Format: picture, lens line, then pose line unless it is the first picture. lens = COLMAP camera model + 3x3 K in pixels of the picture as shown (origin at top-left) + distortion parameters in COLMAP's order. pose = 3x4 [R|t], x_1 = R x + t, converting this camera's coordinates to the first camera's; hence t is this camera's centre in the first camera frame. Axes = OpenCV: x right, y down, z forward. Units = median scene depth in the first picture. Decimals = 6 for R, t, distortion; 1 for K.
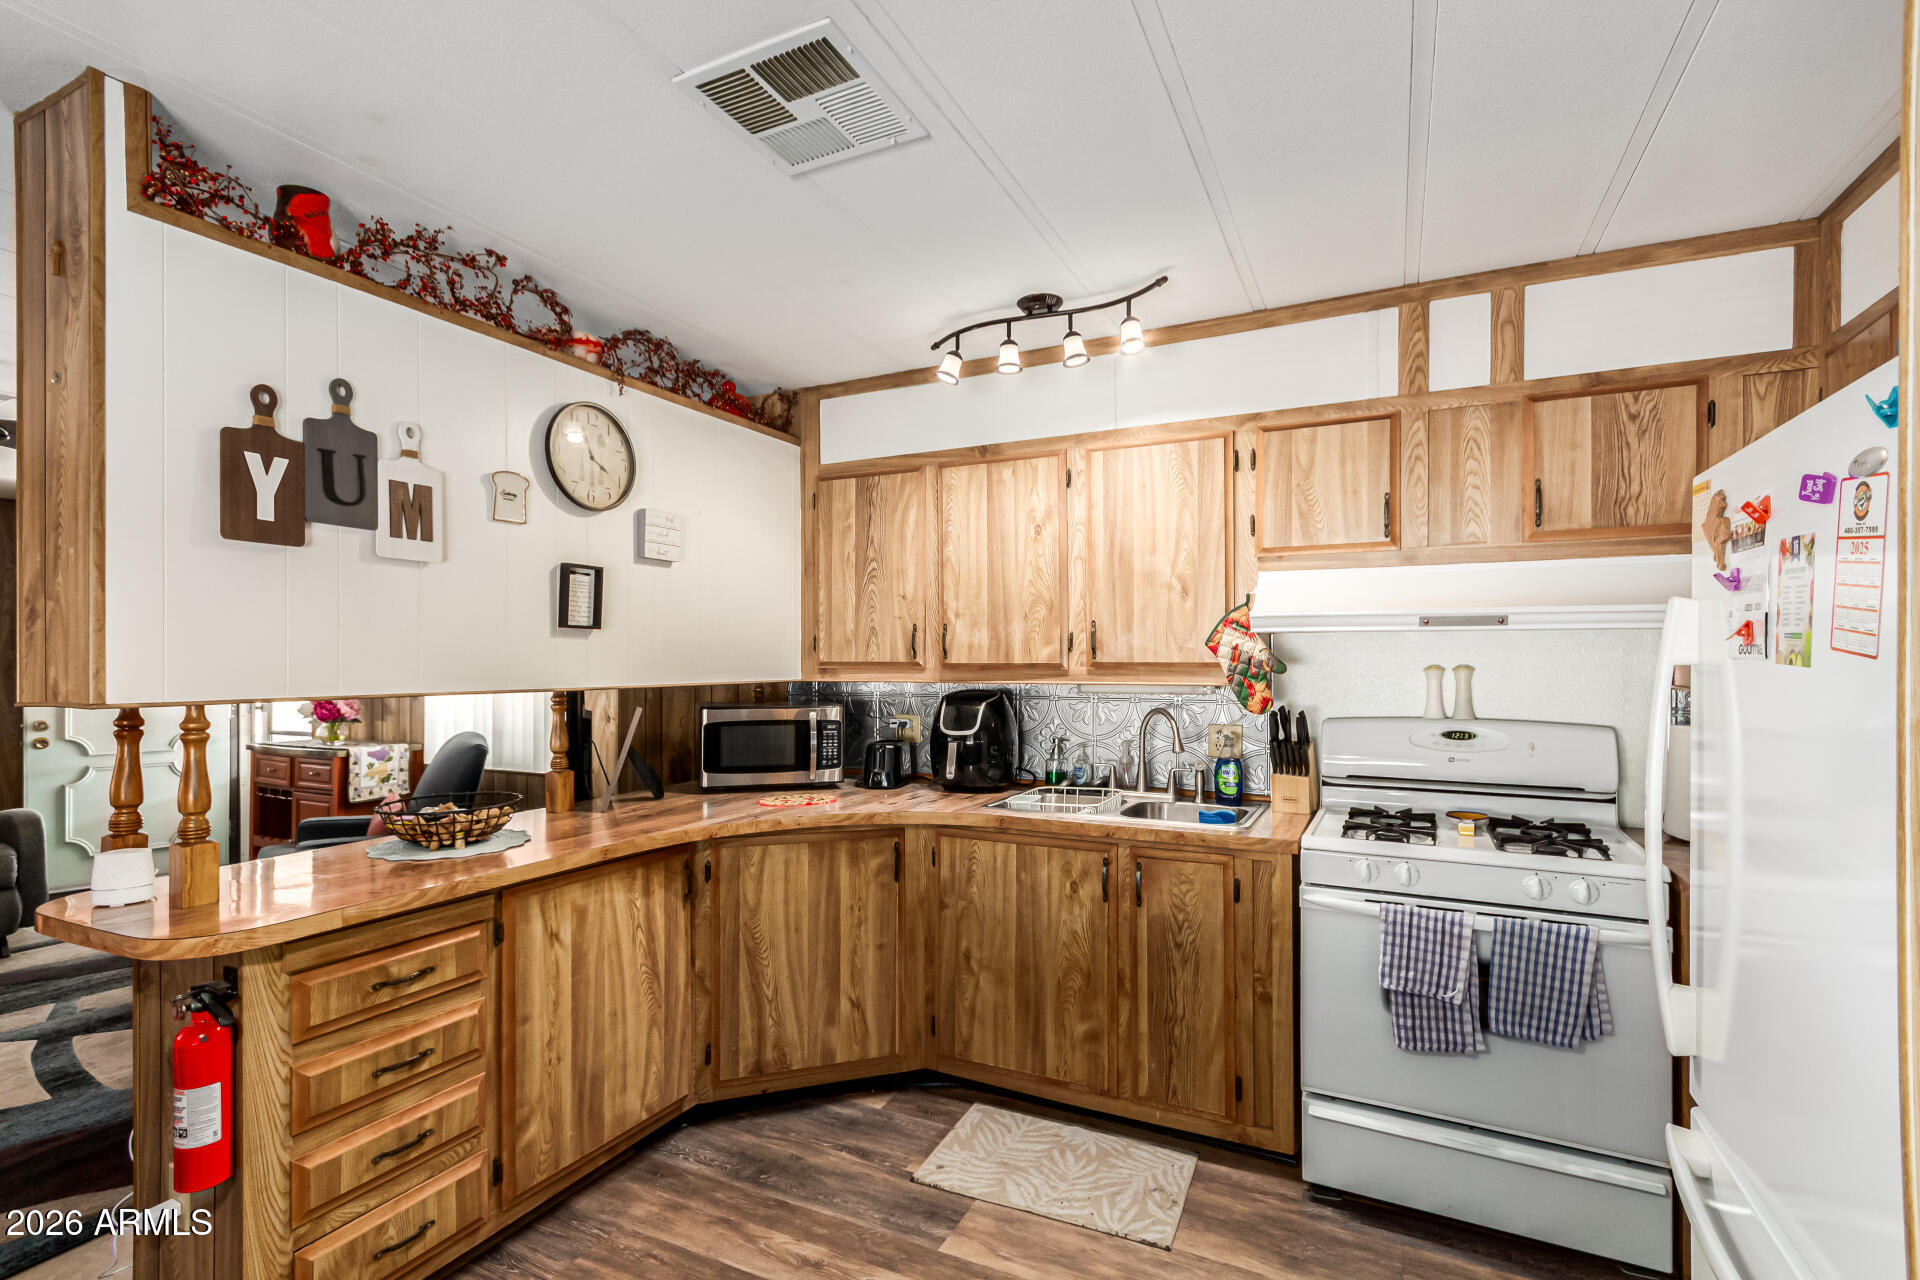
lens RADIAL K [[883.7, 0, 960.7], [0, 883.7, 651.9], [0, 0, 1]] dist [0.001593, 0.000237]
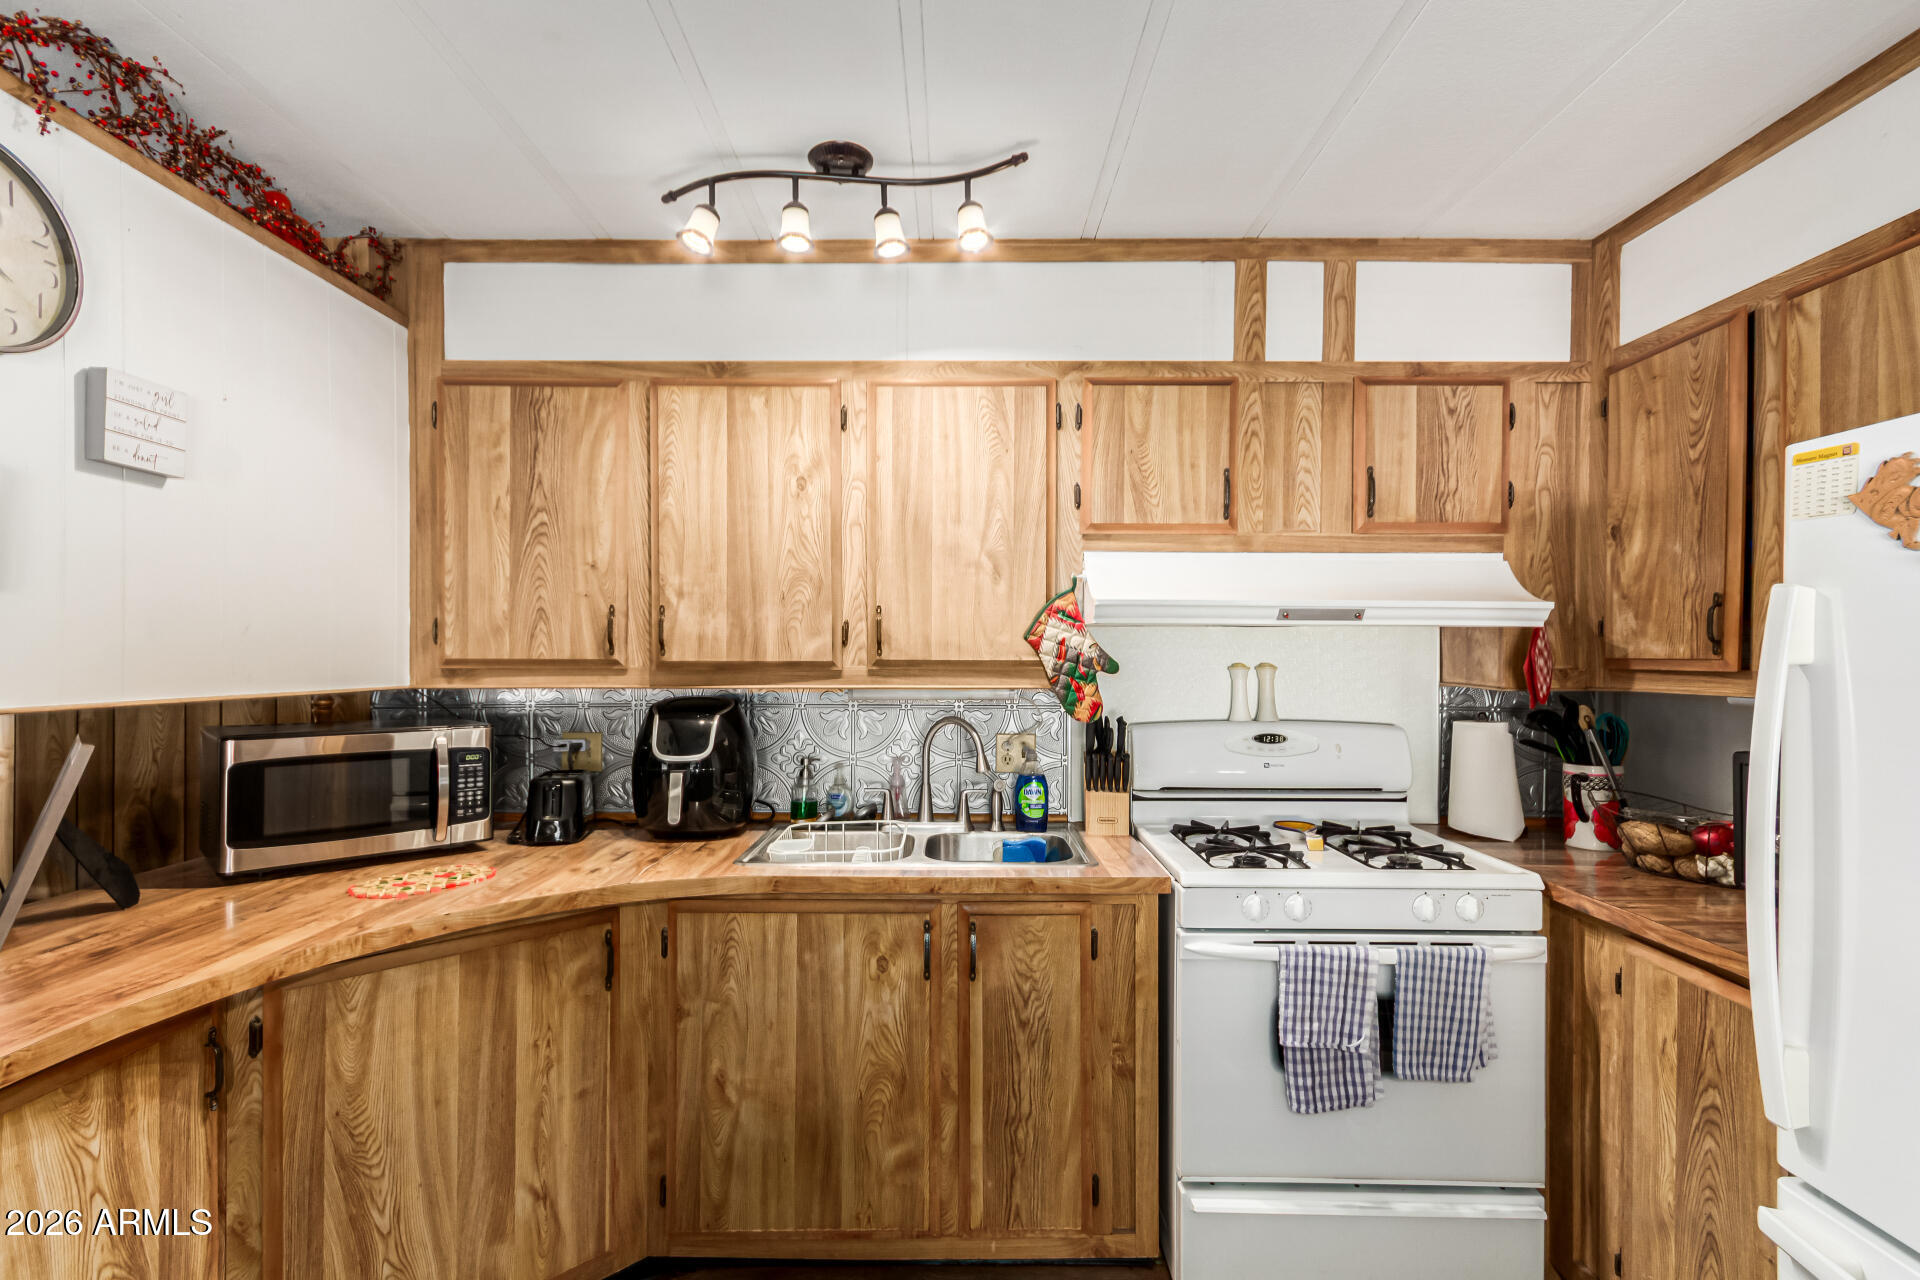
lens RADIAL K [[877.6, 0, 962.7], [0, 877.6, 653.4], [0, 0, 1]] dist [0.007120, -0.000661]
pose [[0.894647, 0.003697, 0.446759, -0.134767], [-0.005784, 0.999978, 0.003307, 0.003124], [-0.446736, -0.005542, 0.894648, 0.302047]]
